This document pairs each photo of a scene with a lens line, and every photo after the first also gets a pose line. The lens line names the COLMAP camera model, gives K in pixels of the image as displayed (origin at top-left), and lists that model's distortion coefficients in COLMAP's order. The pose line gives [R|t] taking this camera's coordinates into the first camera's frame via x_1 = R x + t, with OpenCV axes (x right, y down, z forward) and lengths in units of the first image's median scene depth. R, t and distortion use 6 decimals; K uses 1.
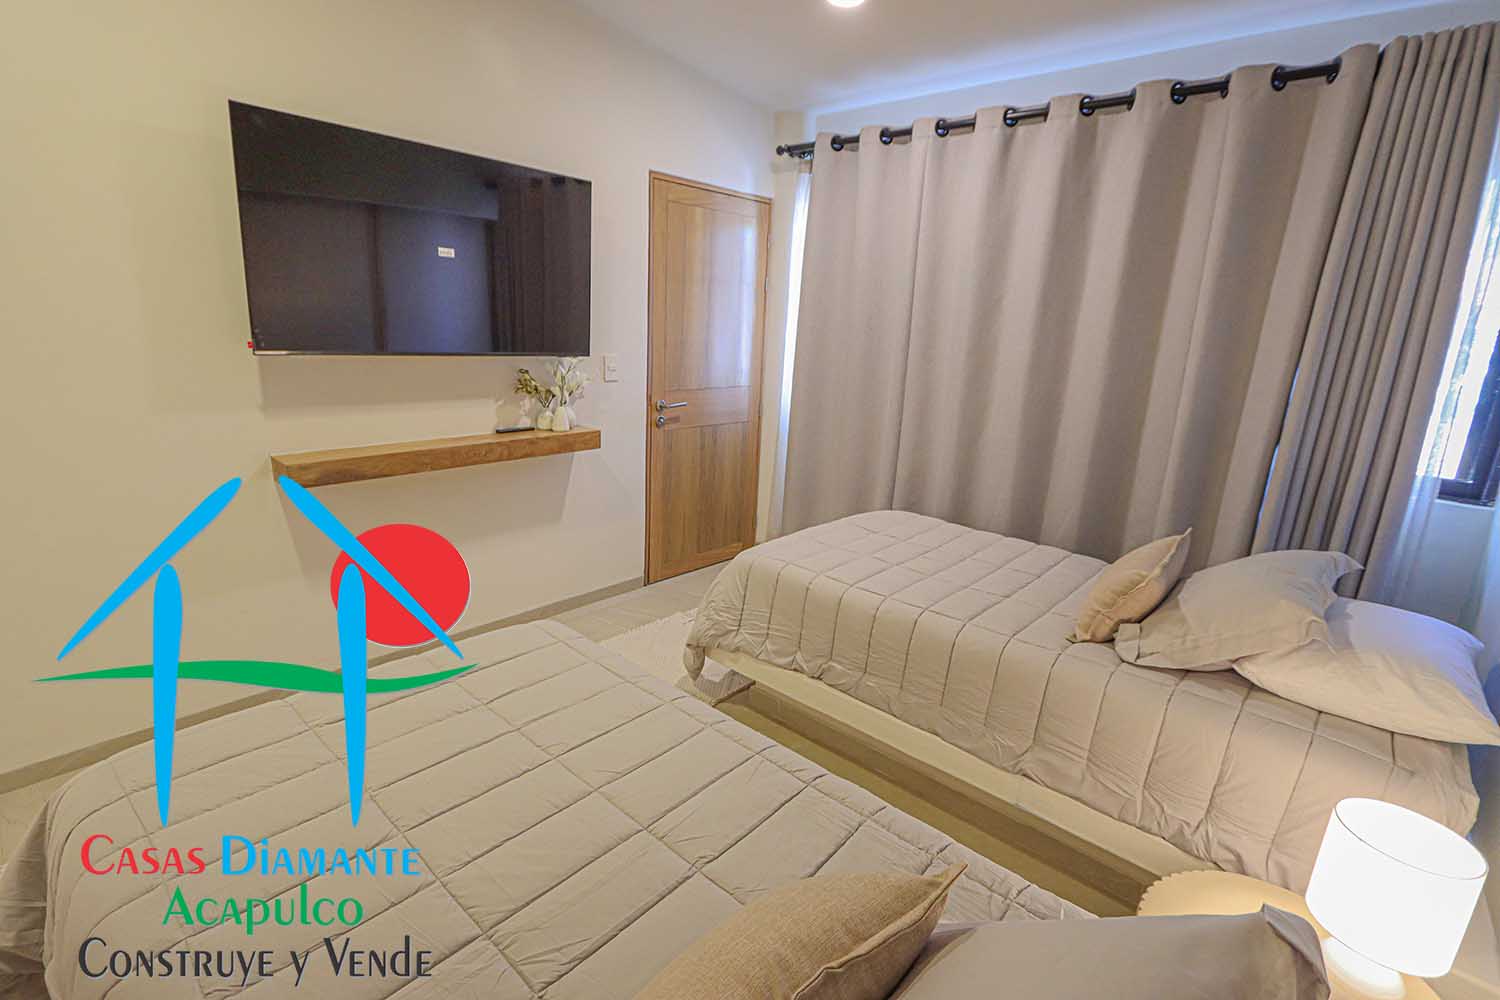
lens RADIAL K [[692.7, 0, 744.4], [0, 692.7, 489.6], [0, 0, 1]] dist [-0.014185, 0.000243]
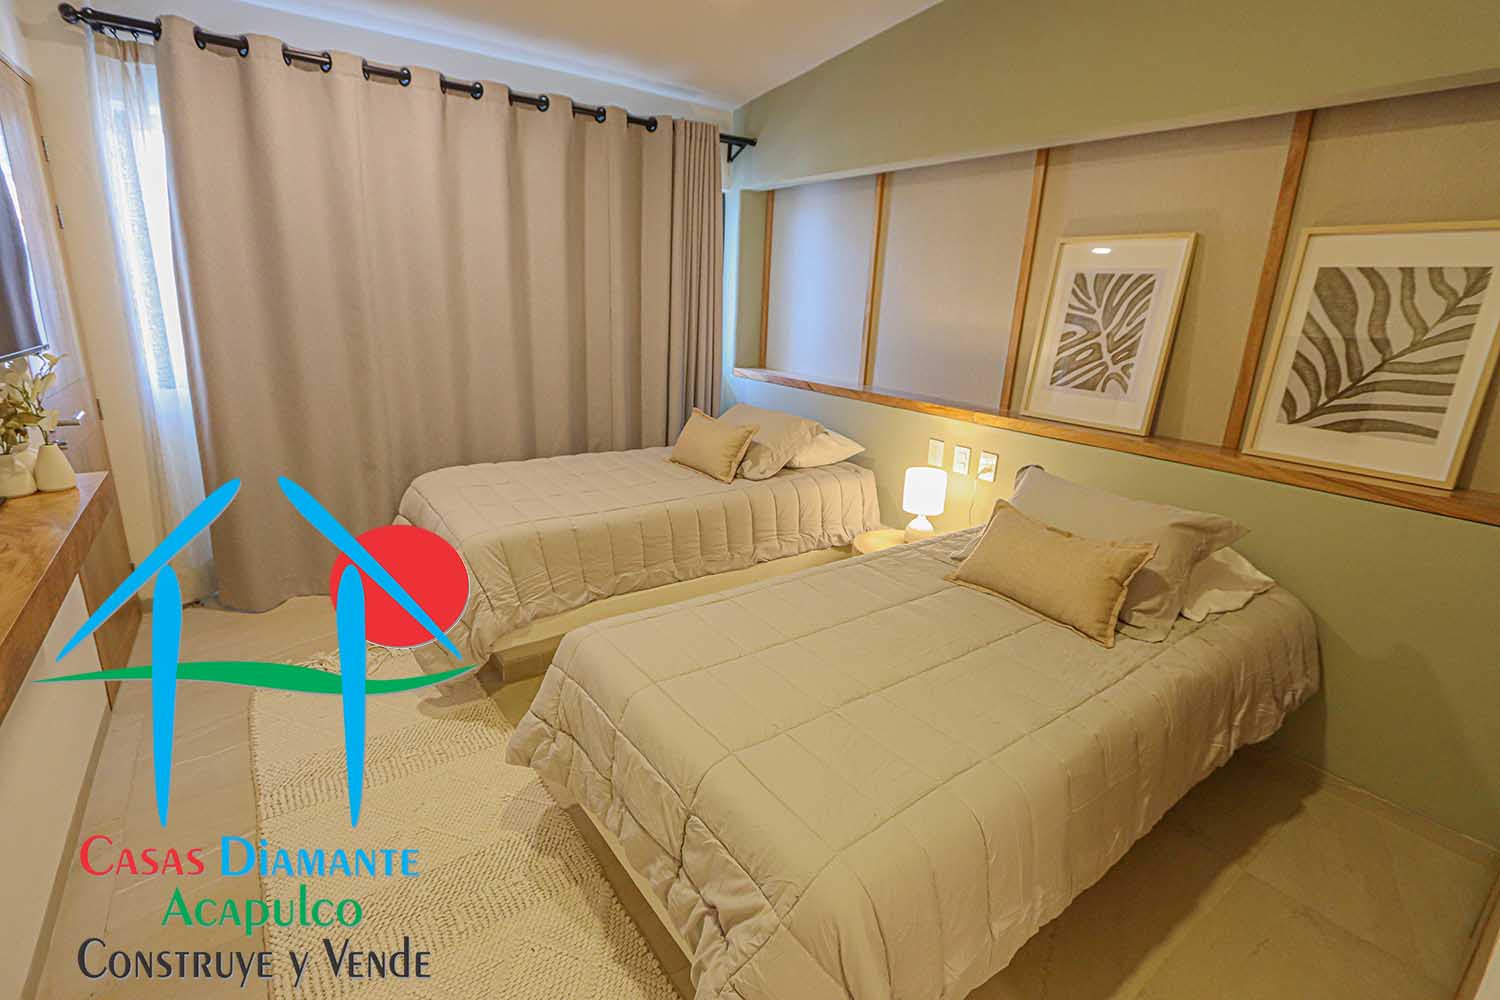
lens RADIAL K [[692.7, 0, 749.0], [0, 692.7, 499.2], [0, 0, 1]] dist [-0.014185, 0.000243]
pose [[0.200173, -0.293476, 0.934774, -0.865018], [0.212474, 0.944382, 0.250993, -0.117830], [-0.956444, 0.148373, 0.251395, 0.456660]]
